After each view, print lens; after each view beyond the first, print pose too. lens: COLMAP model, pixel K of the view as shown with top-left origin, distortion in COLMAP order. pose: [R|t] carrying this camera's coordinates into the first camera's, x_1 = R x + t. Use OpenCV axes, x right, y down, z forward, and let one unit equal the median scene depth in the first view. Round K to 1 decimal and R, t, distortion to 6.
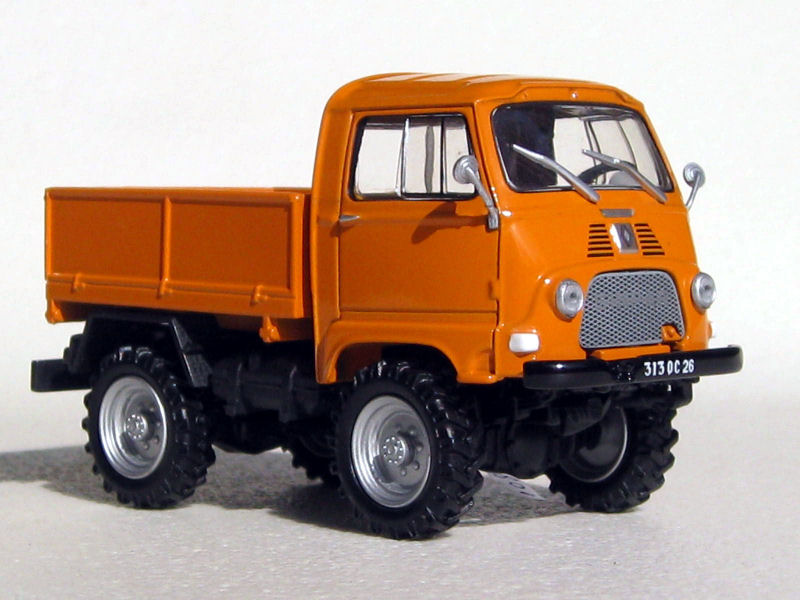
lens RADIAL K [[2566.6, 0, 400.0], [0, 2566.6, 300.0], [0, 0, 1]] dist [0.024258, 0.503214]
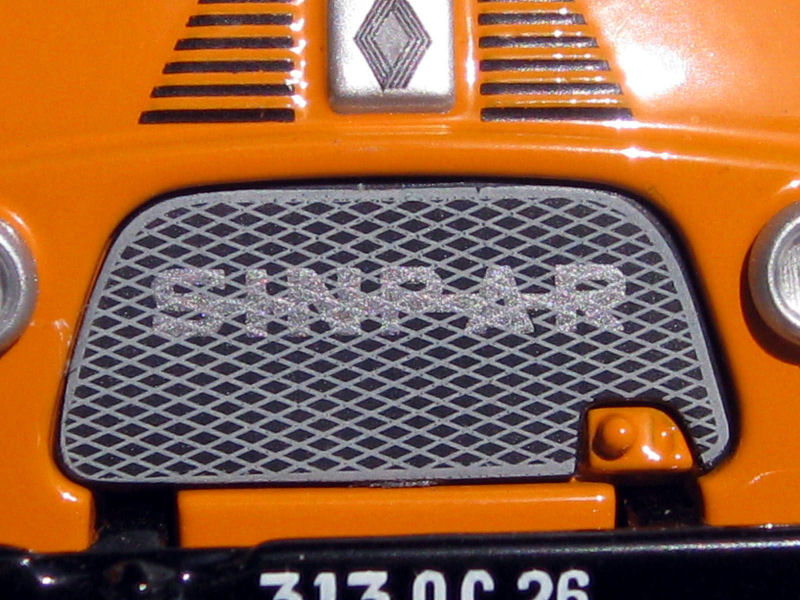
lens RADIAL K [[2566.6, 0, 400.0], [0, 2566.6, 300.0], [0, 0, 1]] dist [0.024258, 0.503214]
pose [[0.746156, 0.070045, -0.662077, 0.252520], [-0.025671, 0.996738, 0.076520, -0.018812], [0.665277, -0.040099, 0.745519, 0.806081]]
